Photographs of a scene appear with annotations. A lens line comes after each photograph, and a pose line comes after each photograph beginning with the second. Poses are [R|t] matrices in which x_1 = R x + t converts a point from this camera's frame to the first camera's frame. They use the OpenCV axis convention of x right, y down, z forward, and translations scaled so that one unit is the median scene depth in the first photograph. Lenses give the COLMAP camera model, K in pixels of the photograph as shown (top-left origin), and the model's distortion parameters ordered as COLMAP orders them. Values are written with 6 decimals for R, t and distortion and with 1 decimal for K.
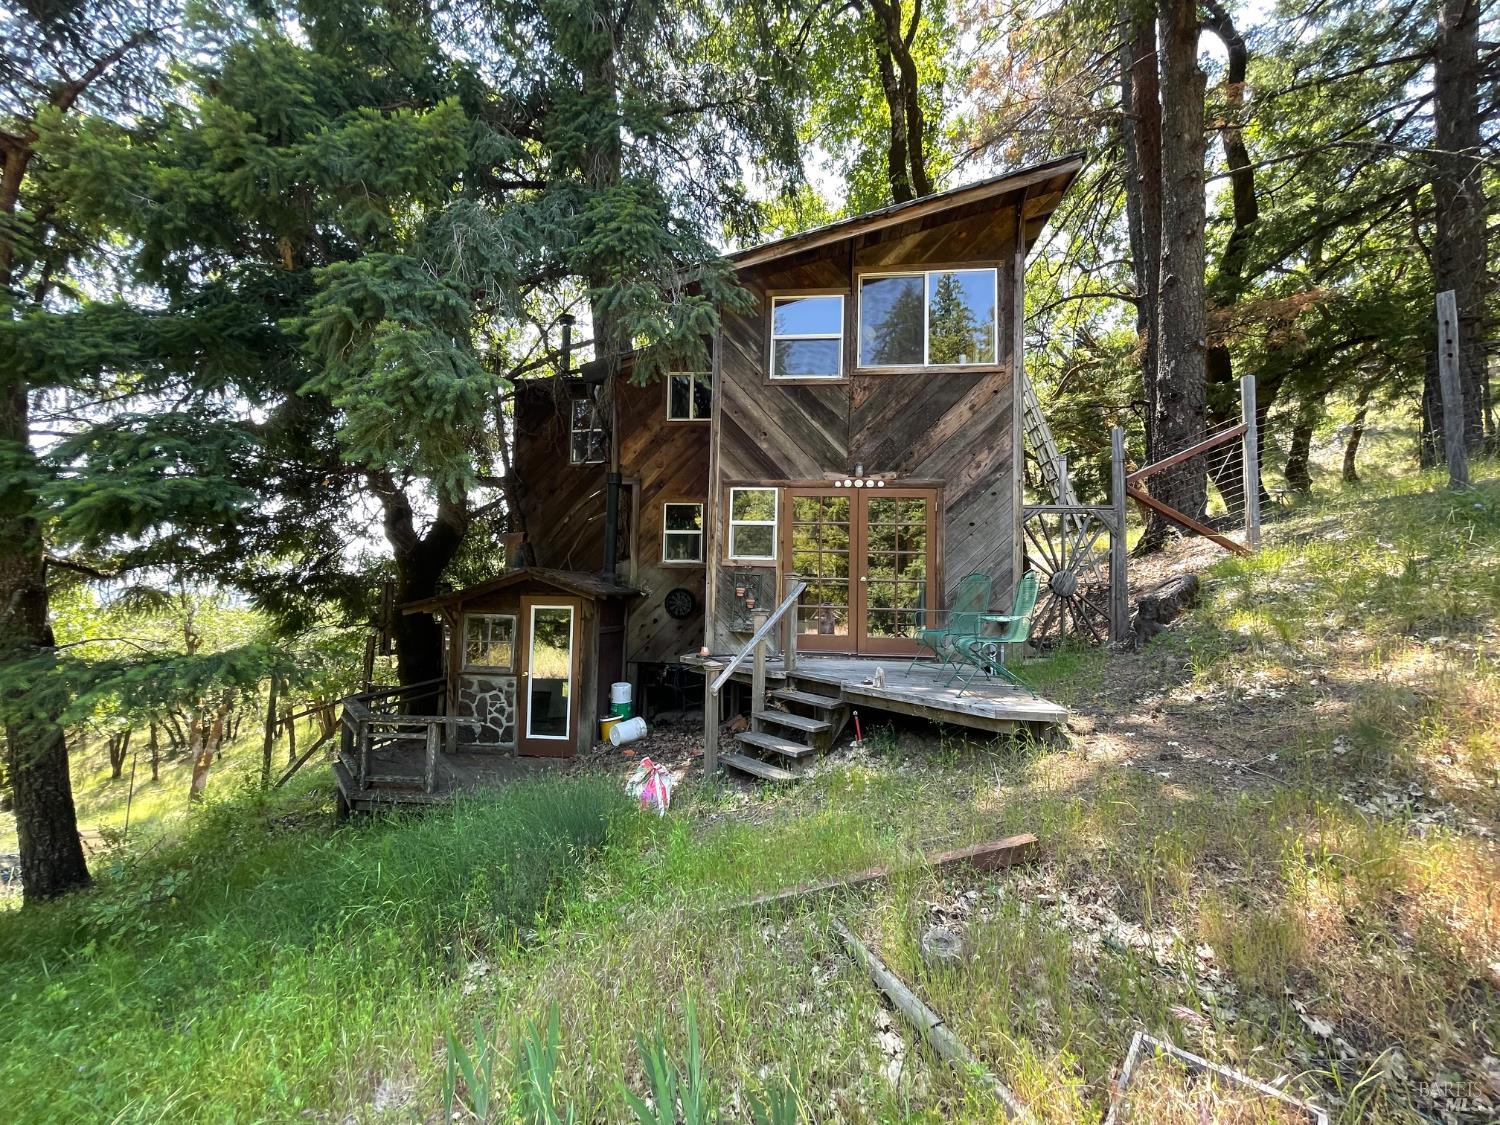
lens RADIAL K [[600.0, 0, 751.2], [0, 600.0, 562.1], [0, 0, 1]] dist [-0.005215, 0.001456]
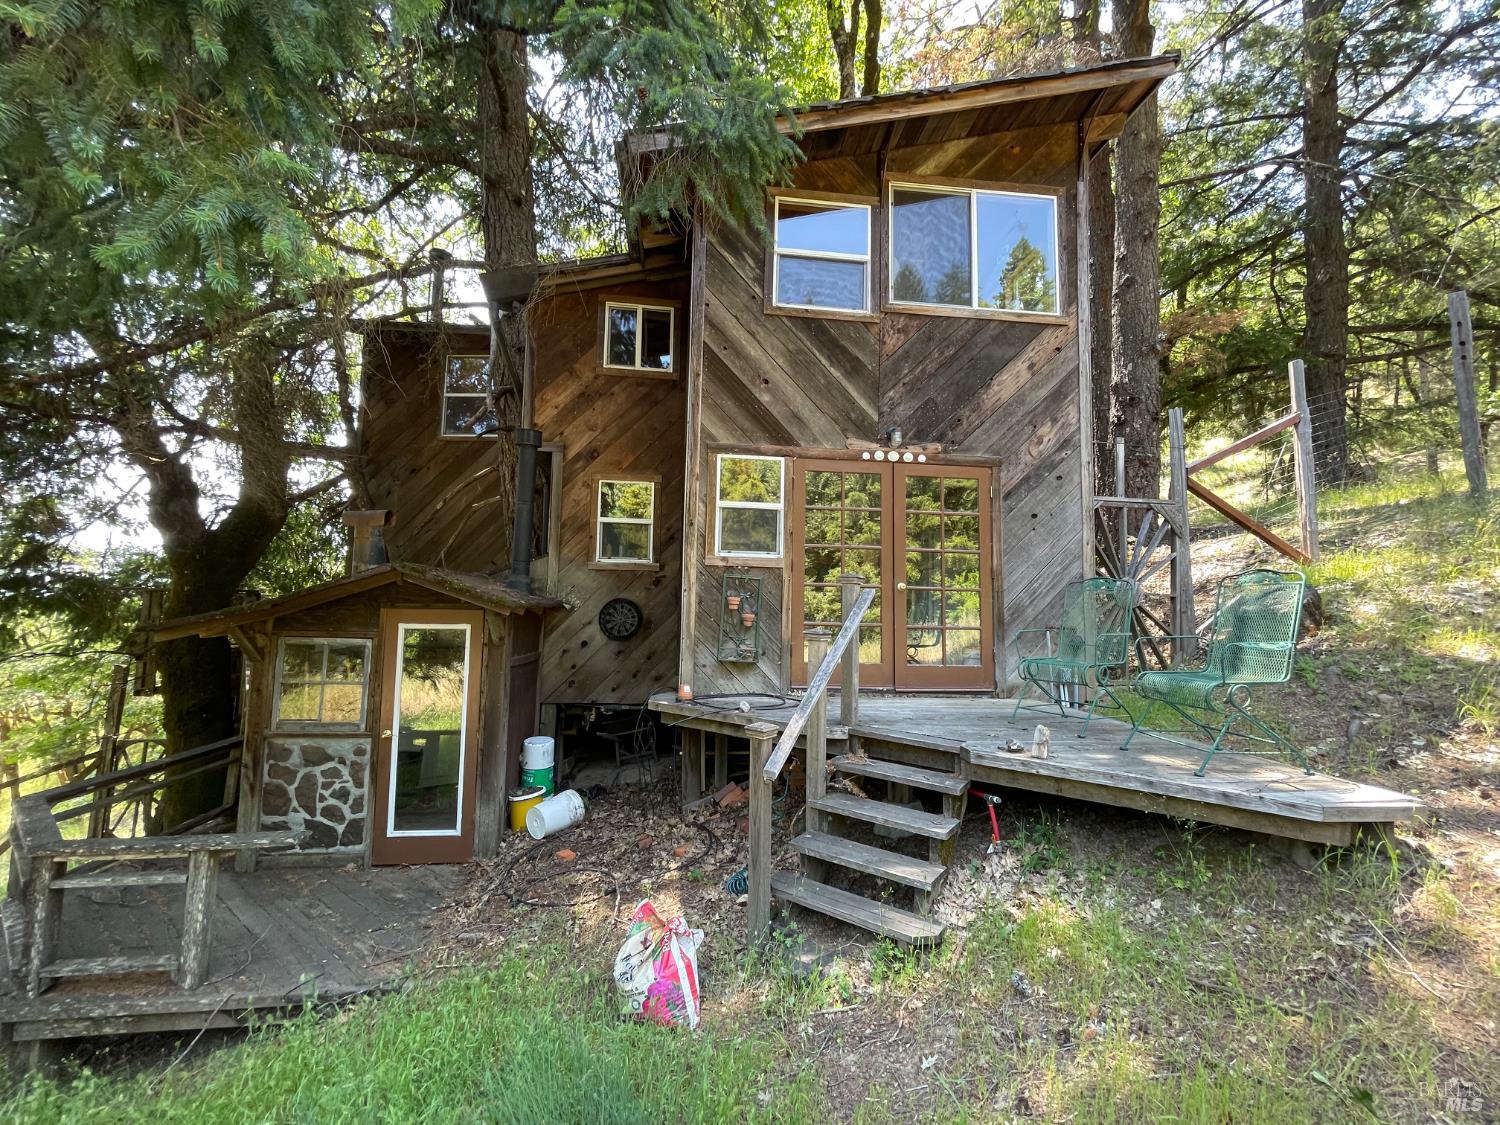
lens RADIAL K [[600.0, 0, 751.9], [0, 600.0, 566.3], [0, 0, 1]] dist [-0.005215, 0.001456]
pose [[0.976202, 0.015321, 0.216323, -0.142756], [-0.012408, 0.999813, -0.014818, 0.016428], [-0.216510, 0.011782, 0.976209, 0.306221]]
